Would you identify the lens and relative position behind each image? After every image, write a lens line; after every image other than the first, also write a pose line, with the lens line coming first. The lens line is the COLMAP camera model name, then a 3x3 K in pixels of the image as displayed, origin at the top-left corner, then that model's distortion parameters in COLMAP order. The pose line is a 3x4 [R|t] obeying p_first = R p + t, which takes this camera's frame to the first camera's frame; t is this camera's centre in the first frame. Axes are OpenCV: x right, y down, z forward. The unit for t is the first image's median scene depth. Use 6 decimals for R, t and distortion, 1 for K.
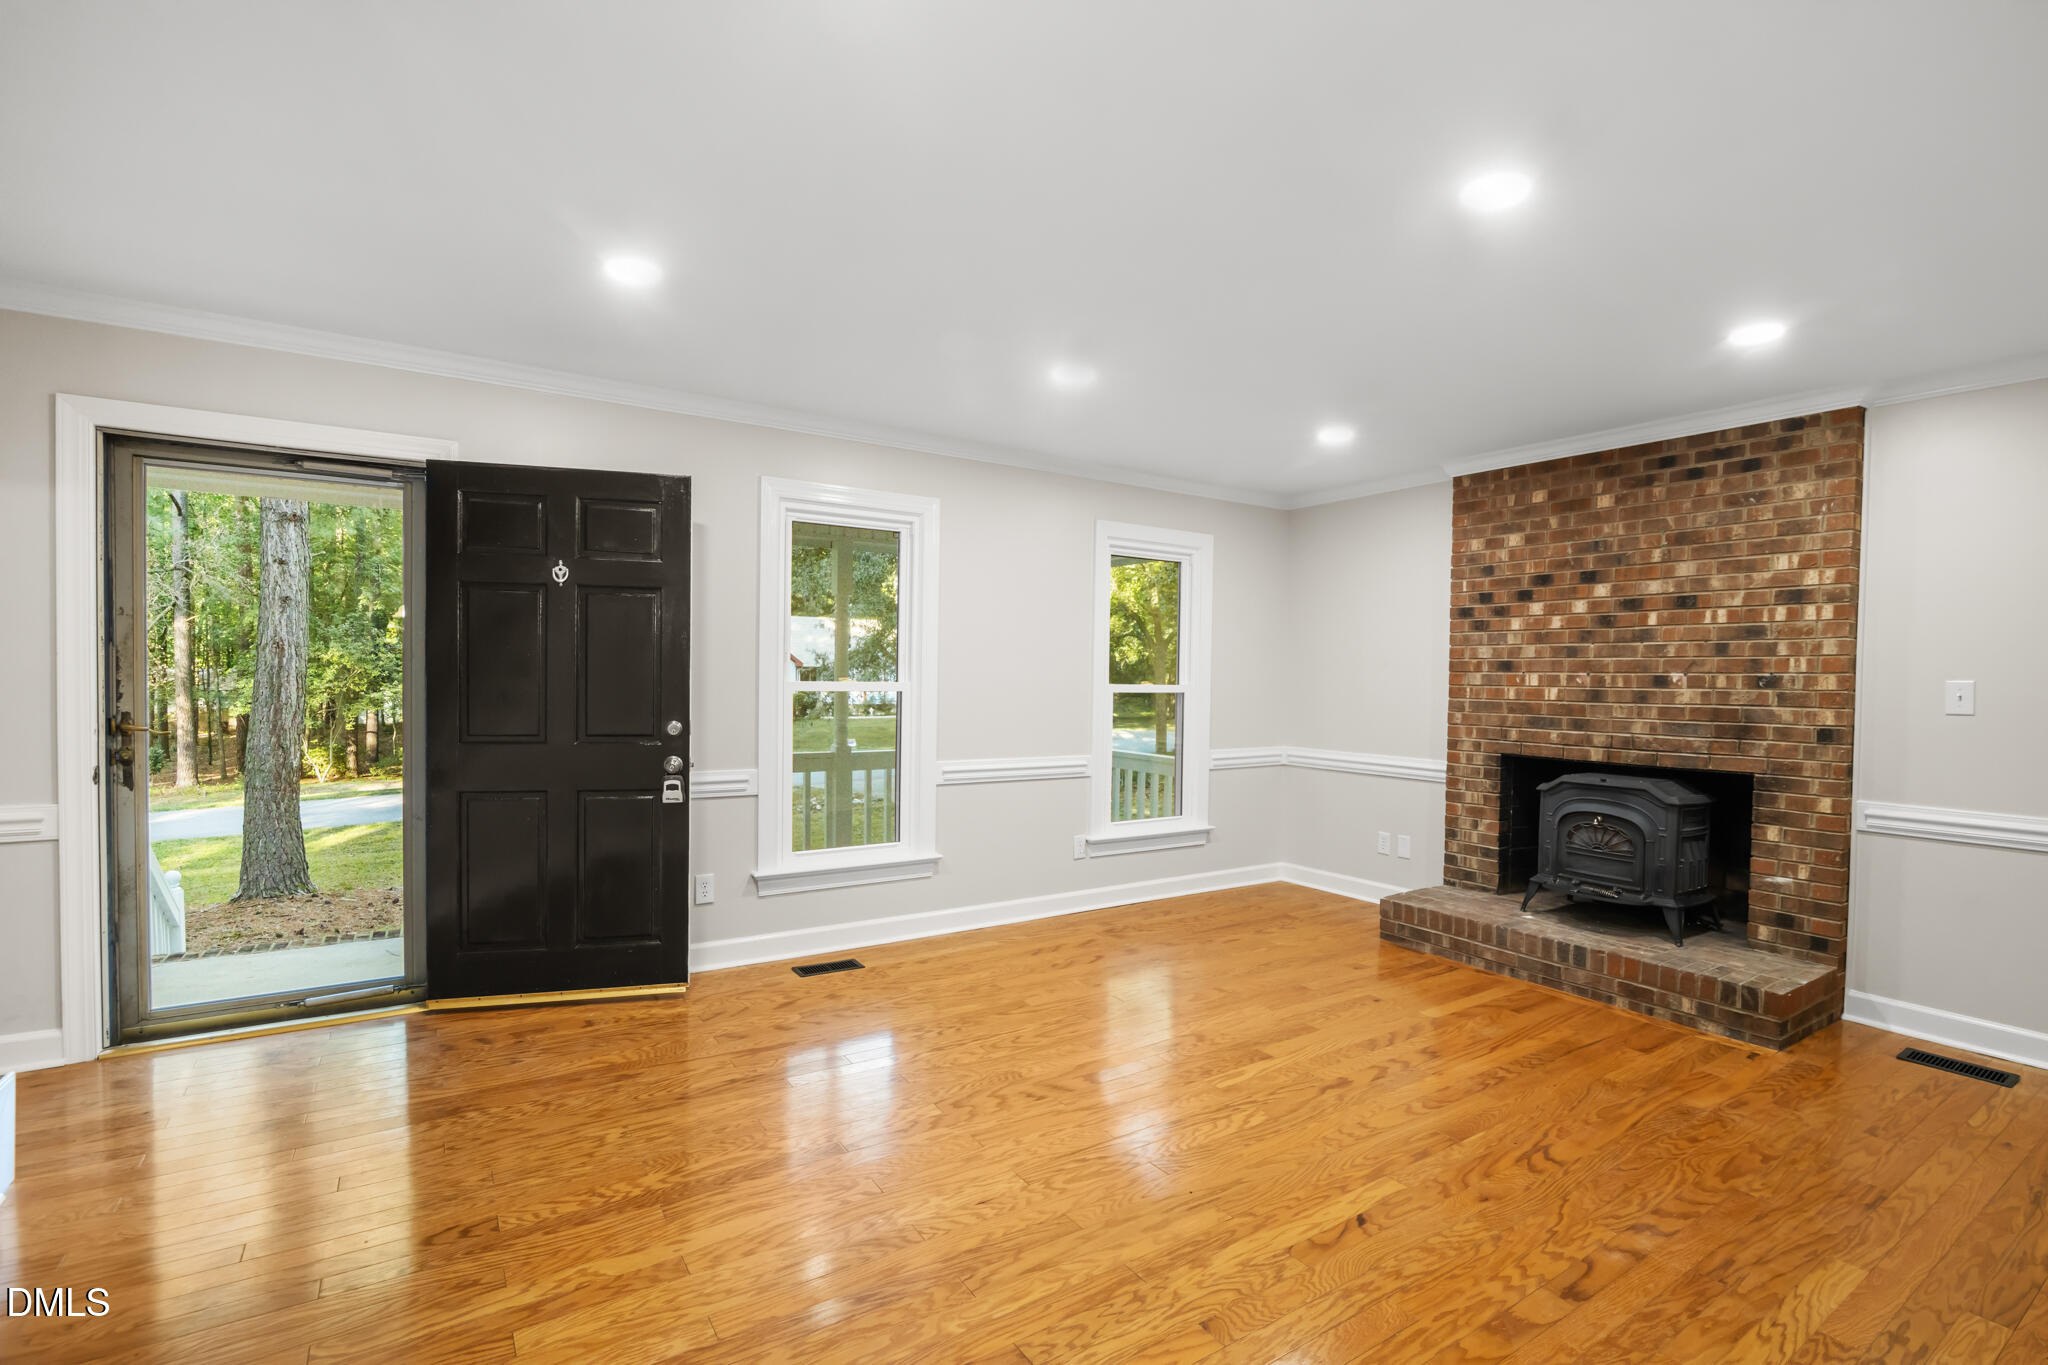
lens RADIAL K [[953.0, 0, 1033.6], [0, 953.0, 694.2], [0, 0, 1]] dist [-0.019942, 0.003072]
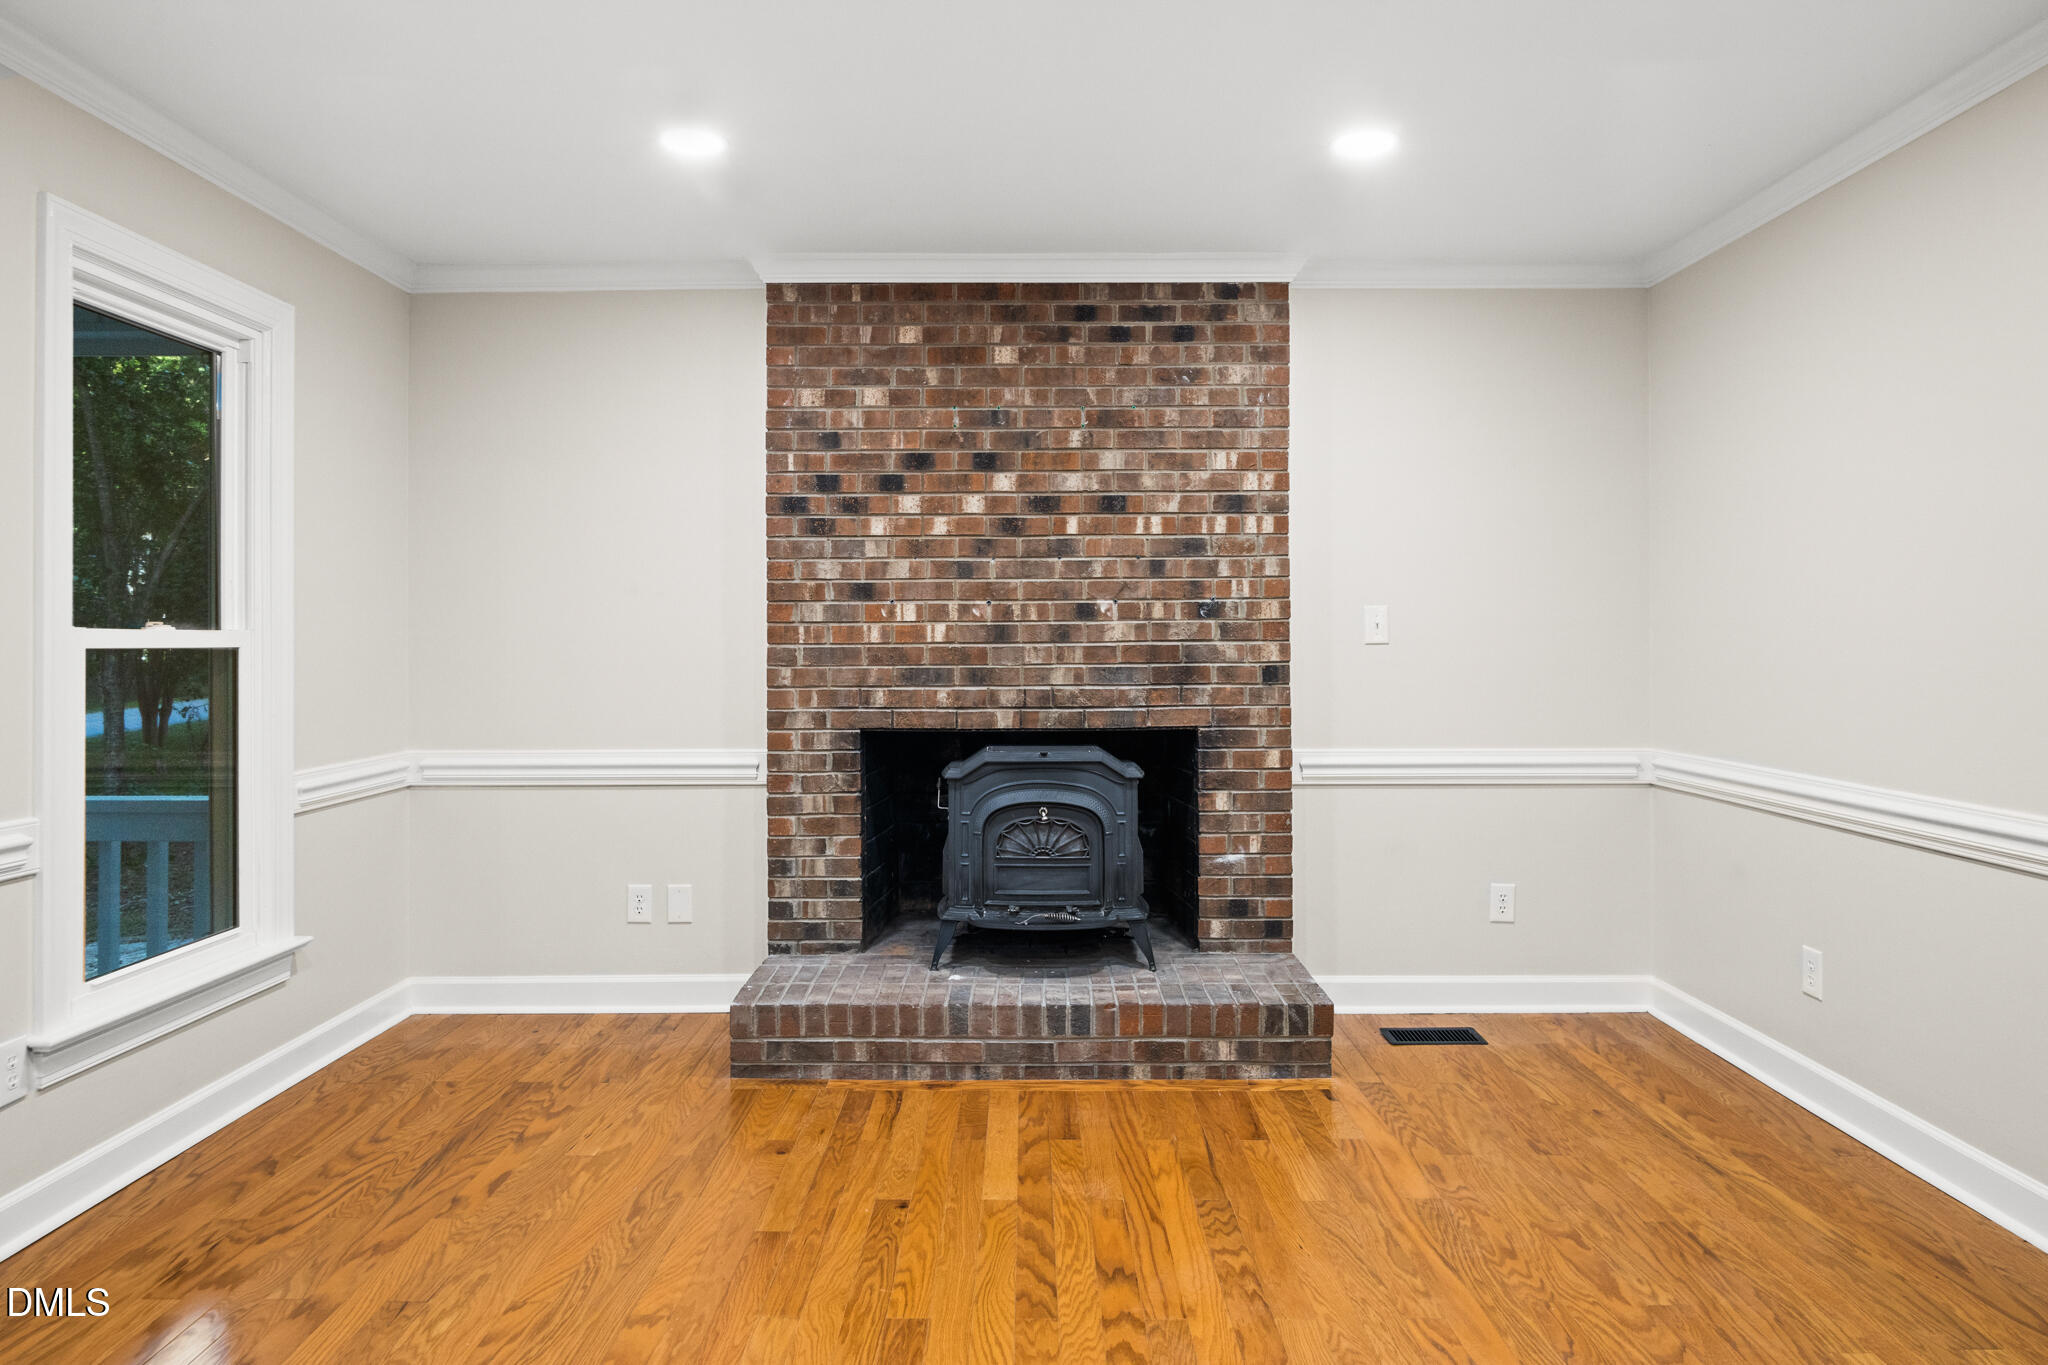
lens RADIAL K [[1256.5, 0, 1034.2], [0, 1256.5, 630.9], [0, 0, 1]] dist [-0.004681, 0.000656]
pose [[0.548348, -0.010118, 0.836189, -0.168143], [0.029032, 0.999554, -0.006943, 0.006861], [-0.835746, 0.028084, 0.548397, 0.496545]]
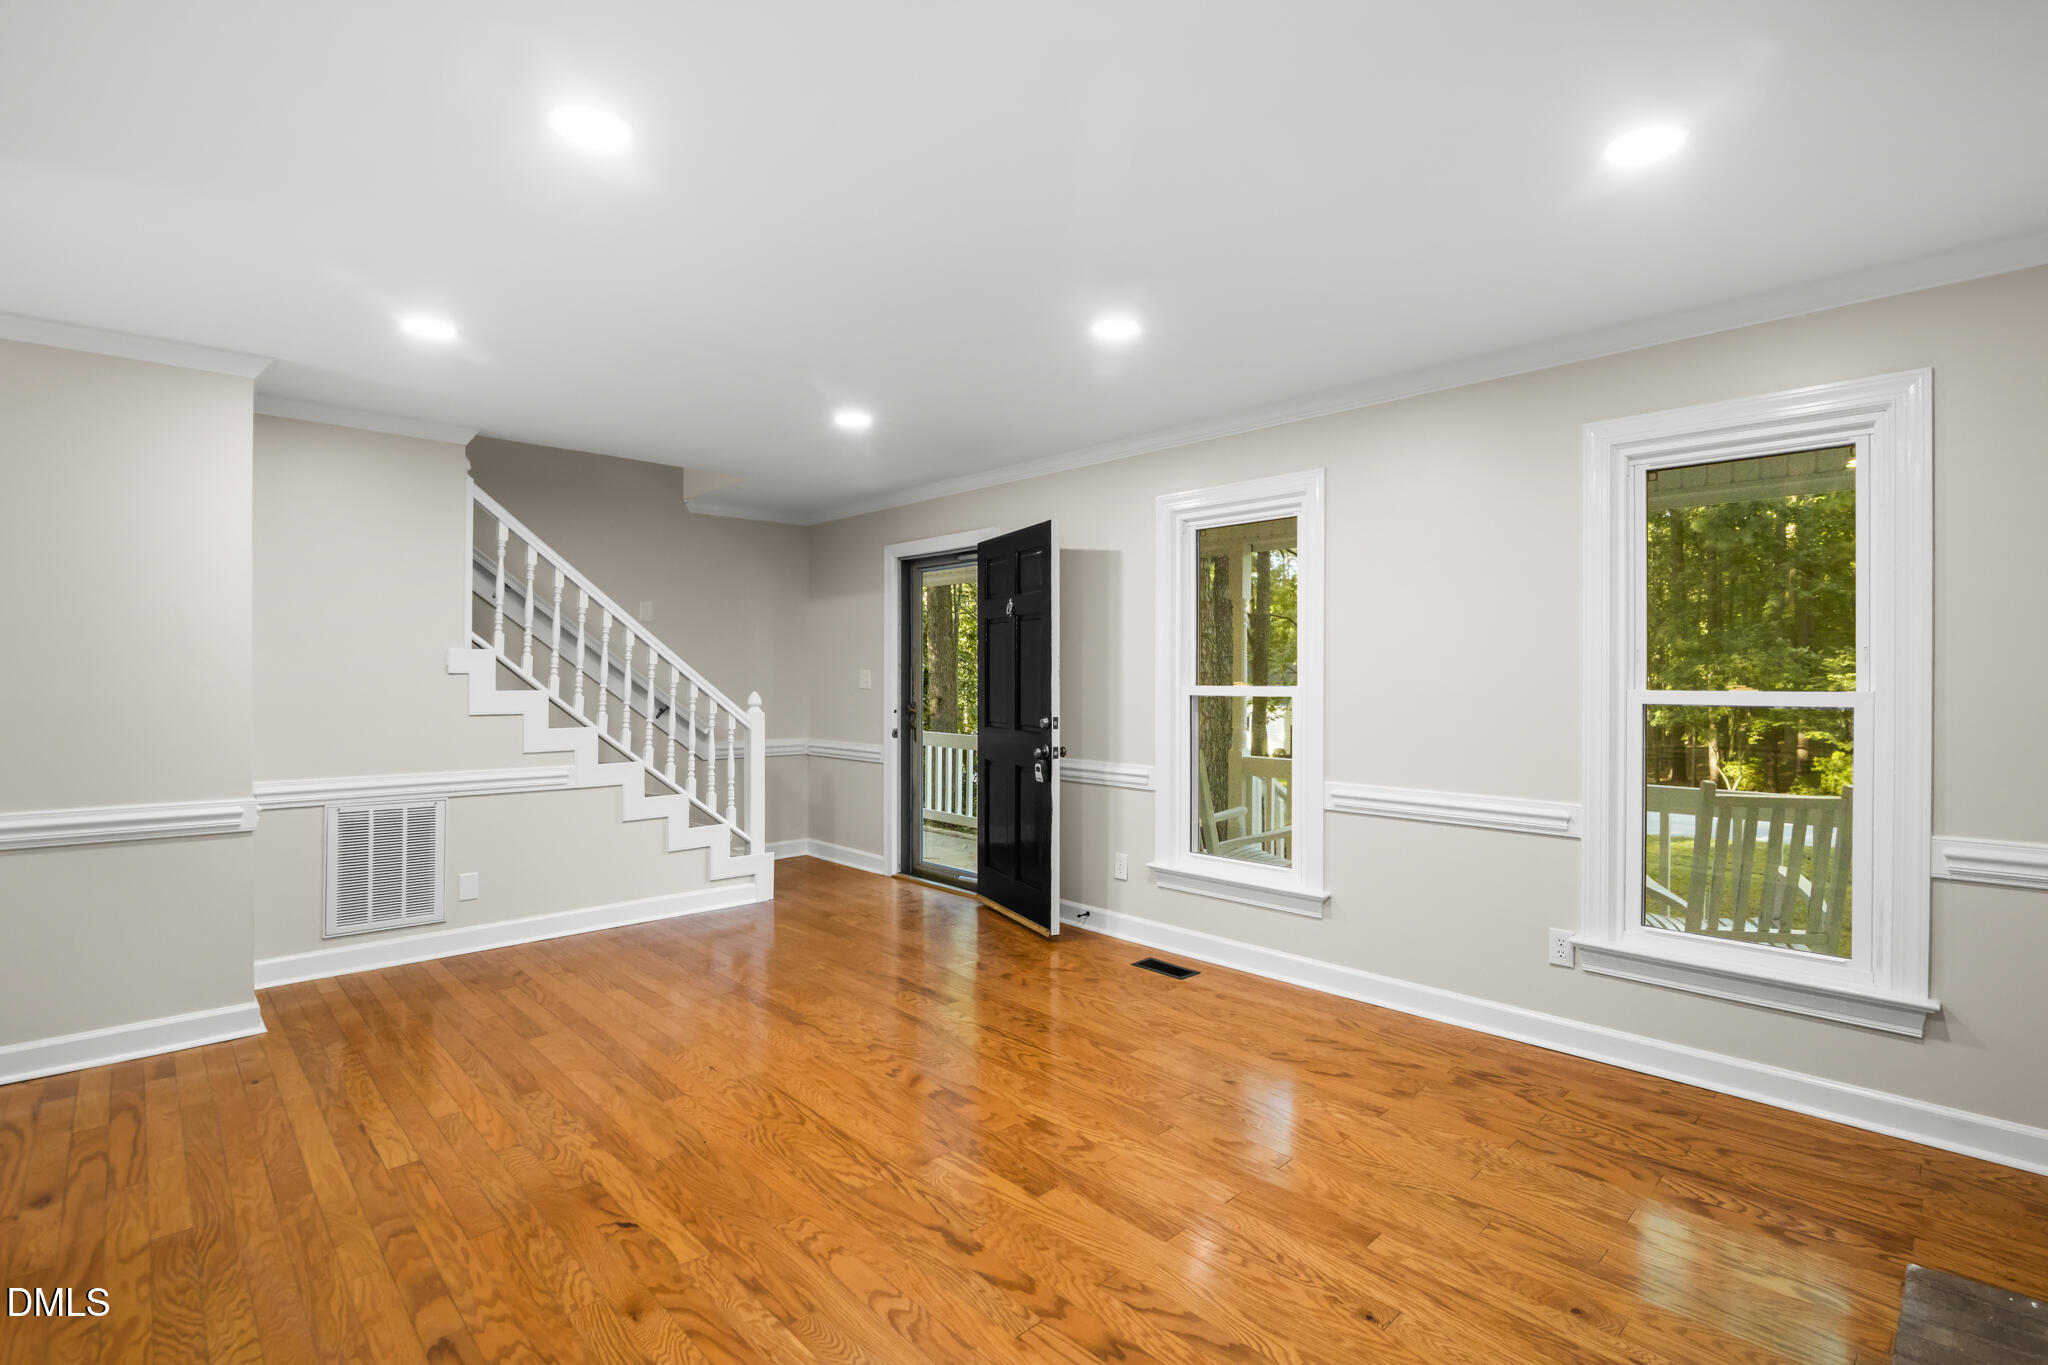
lens RADIAL K [[953.0, 0, 1016.3], [0, 953.0, 681.7], [0, 0, 1]] dist [-0.019942, 0.003072]
pose [[0.161377, -0.010267, -0.986839, 0.751126], [-0.018504, 0.999739, -0.013427, -0.000339], [0.986719, 0.020427, 0.161145, 0.667624]]
